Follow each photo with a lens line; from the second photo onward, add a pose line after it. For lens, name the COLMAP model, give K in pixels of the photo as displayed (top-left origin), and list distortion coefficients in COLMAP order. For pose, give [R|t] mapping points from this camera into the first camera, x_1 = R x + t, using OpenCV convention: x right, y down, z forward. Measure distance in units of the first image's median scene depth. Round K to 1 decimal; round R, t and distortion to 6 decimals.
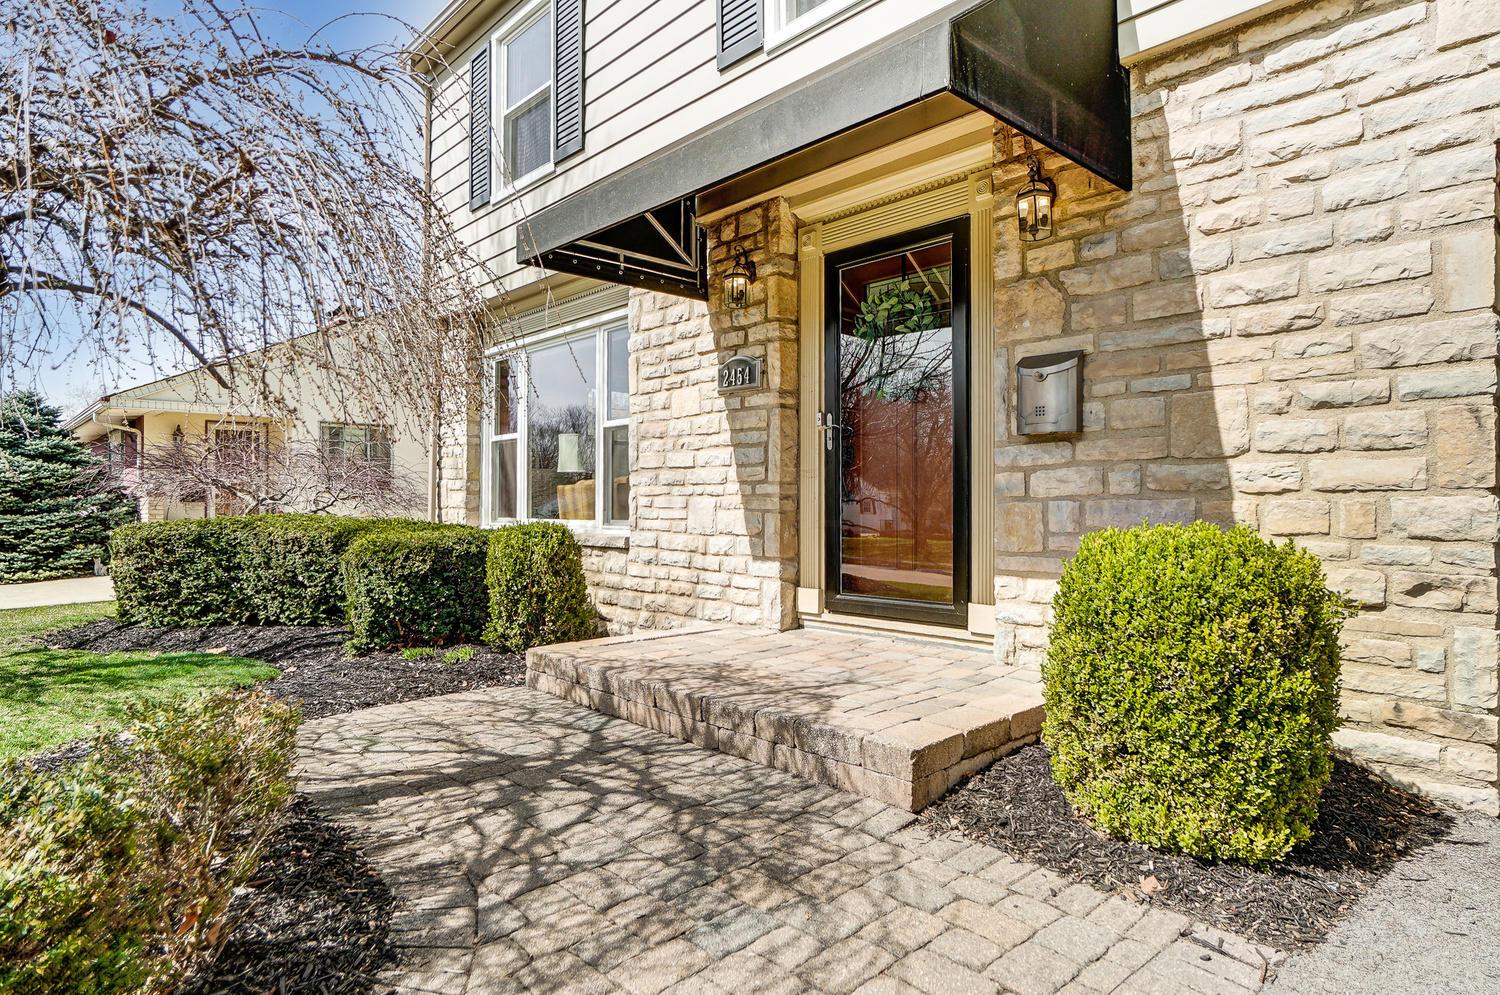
lens RADIAL K [[839.6, 0, 778.3], [0, 839.6, 481.6], [0, 0, 1]] dist [0.000506, 0.000776]
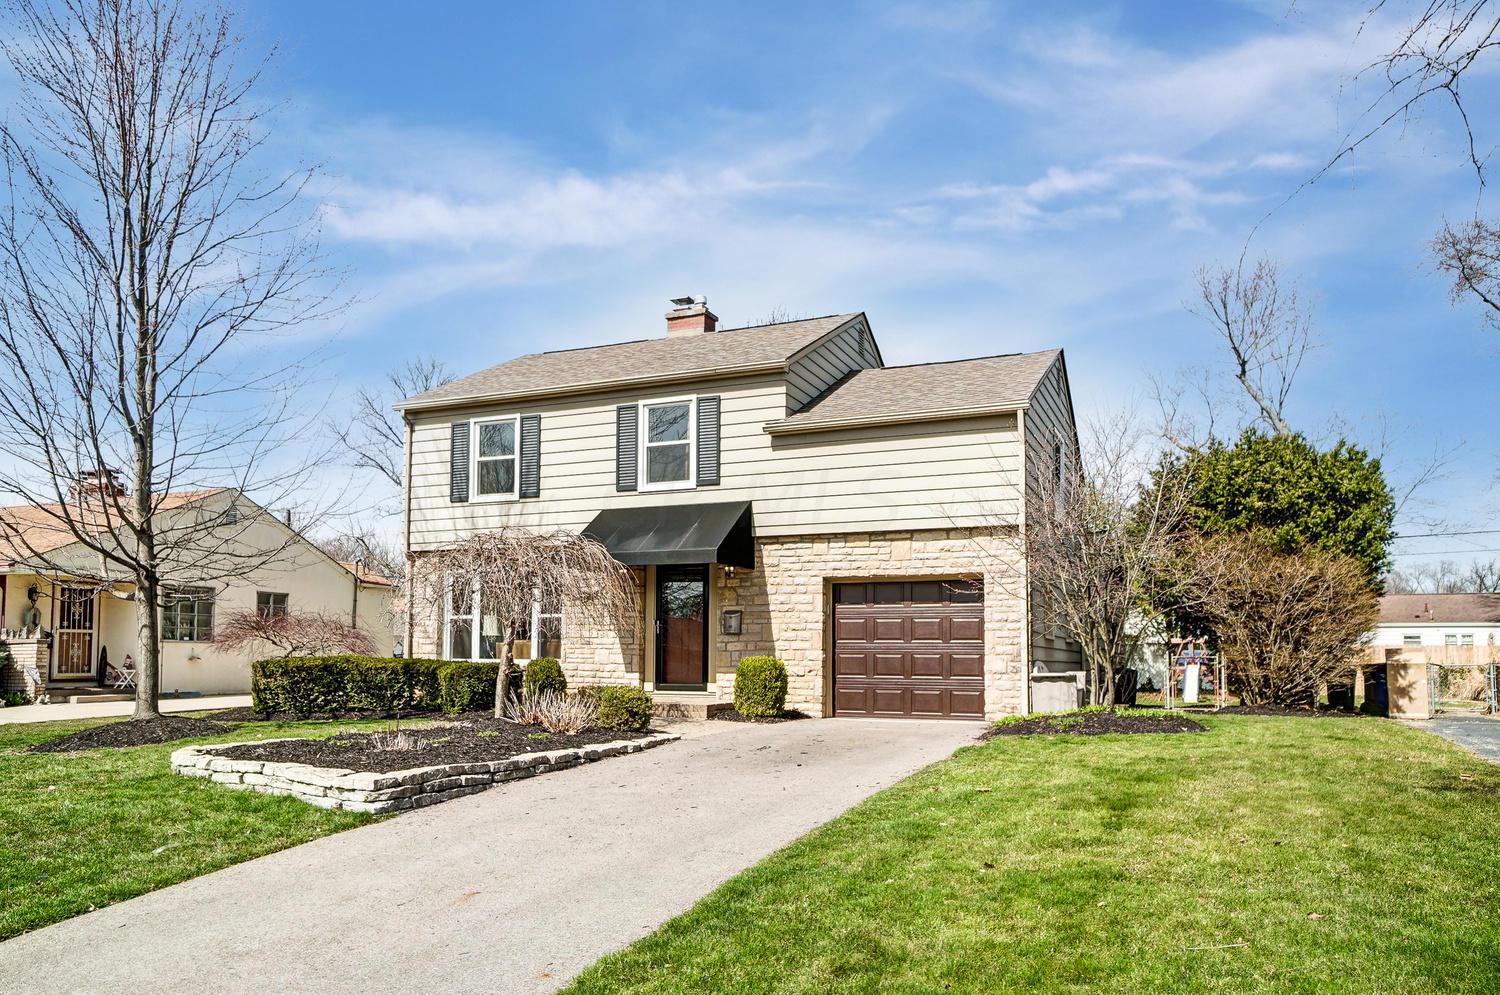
lens RADIAL K [[1050.7, 0, 750.0], [0, 1050.7, 497.5], [0, 0, 1]] dist [0.001643, 0.002124]
pose [[0.928333, 0.063922, 0.366214, -1.301110], [-0.016968, 0.991365, -0.130029, -0.047483], [-0.371363, 0.114497, 0.921401, -3.263804]]
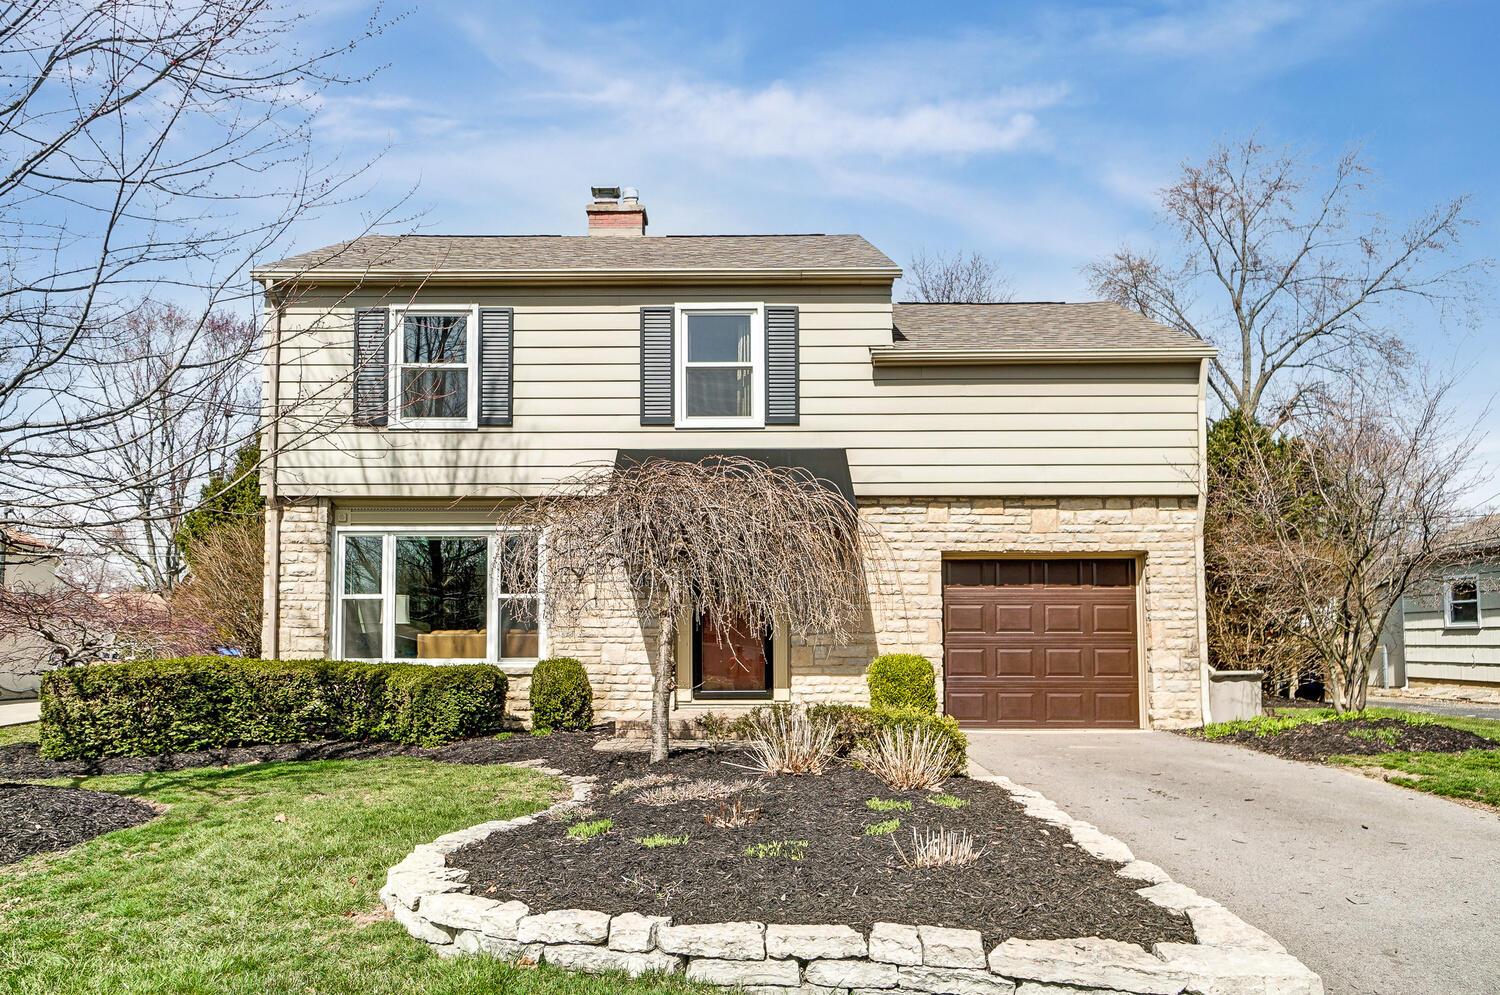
lens RADIAL K [[1050.7, 0, 750.0], [0, 1050.7, 497.5], [0, 0, 1]] dist [0.001643, 0.002124]
pose [[0.710123, 0.094161, 0.697753, -2.253517], [-0.018407, 0.993161, -0.115293, -0.060211], [-0.703837, 0.069029, 0.707000, -1.284129]]
